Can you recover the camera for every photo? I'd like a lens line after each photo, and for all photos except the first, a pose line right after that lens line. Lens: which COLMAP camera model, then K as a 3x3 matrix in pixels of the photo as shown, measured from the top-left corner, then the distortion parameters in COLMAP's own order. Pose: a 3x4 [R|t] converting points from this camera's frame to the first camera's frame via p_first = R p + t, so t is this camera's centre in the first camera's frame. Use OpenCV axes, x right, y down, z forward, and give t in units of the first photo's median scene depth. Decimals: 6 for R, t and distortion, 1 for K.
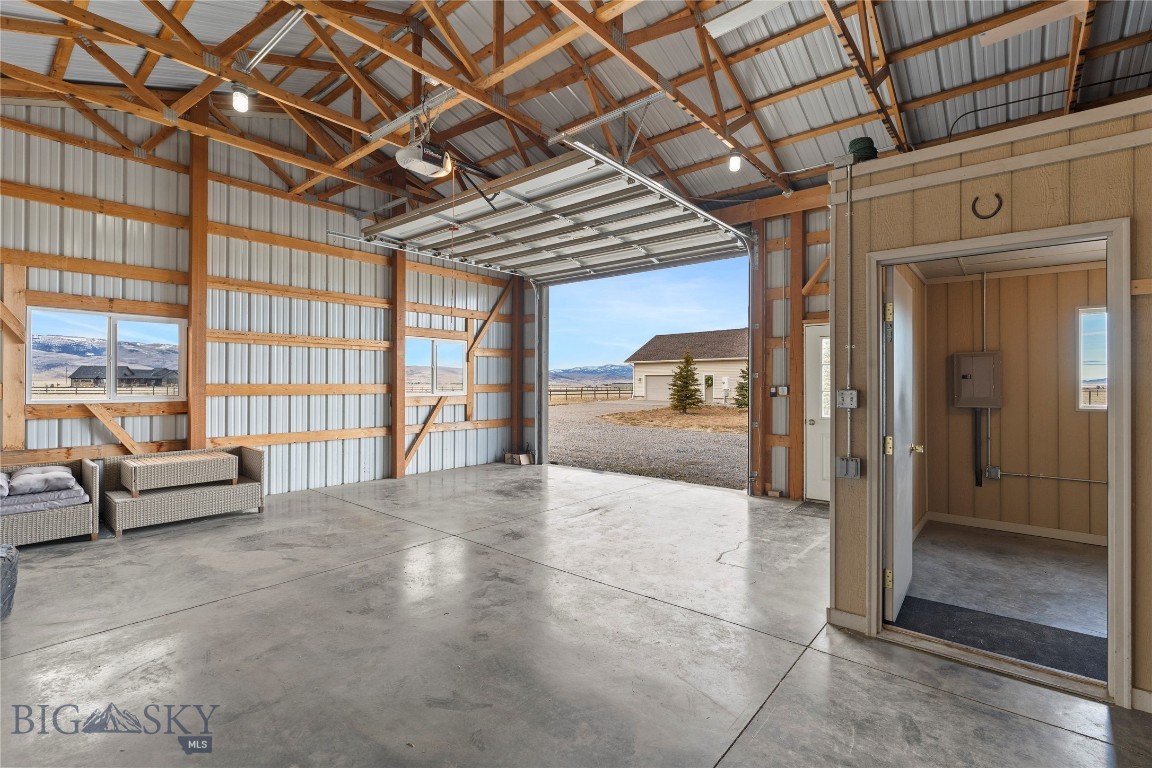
lens RADIAL K [[520.7, 0, 577.9], [0, 520.7, 379.6], [0, 0, 1]] dist [-0.003828, 0.000211]
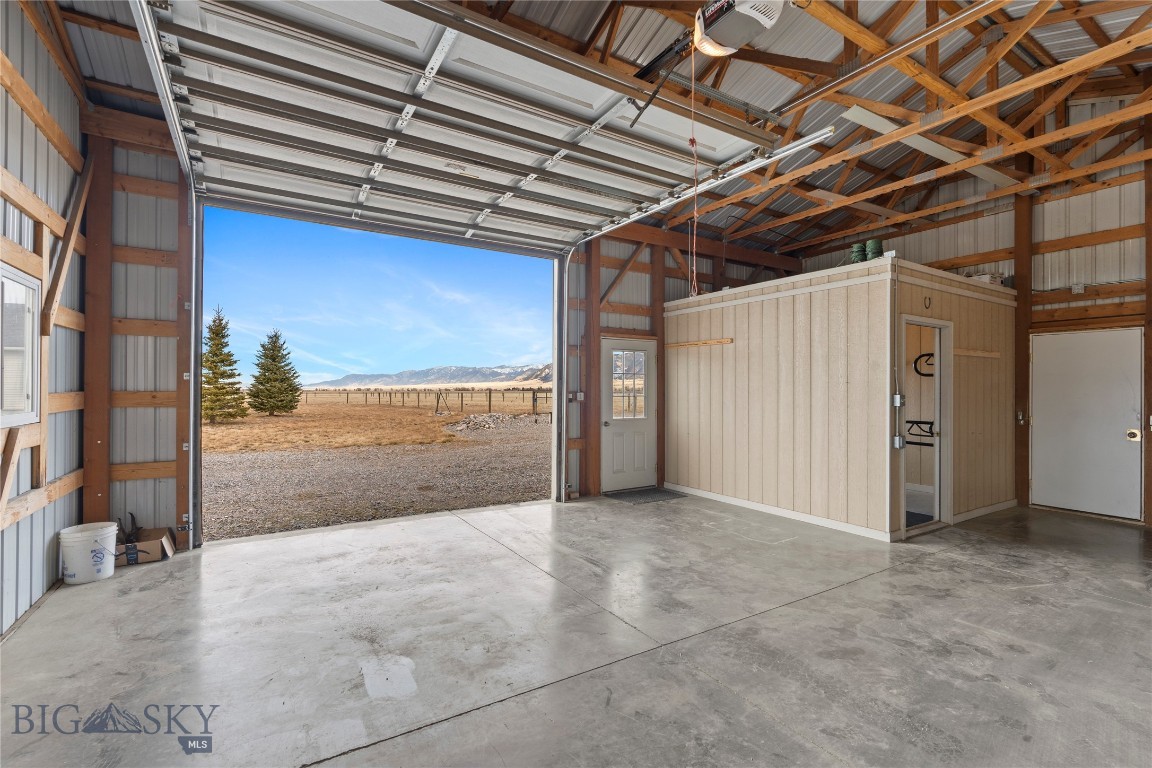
lens RADIAL K [[513.5, 0, 616.0], [0, 513.5, 385.2], [0, 0, 1]] dist [0.000292, 0.000331]
pose [[0.296364, 0.003577, 0.955068, -0.631587], [-0.003270, 0.999991, -0.002730, 0.000547], [-0.955069, -0.002314, 0.296373, 0.676414]]
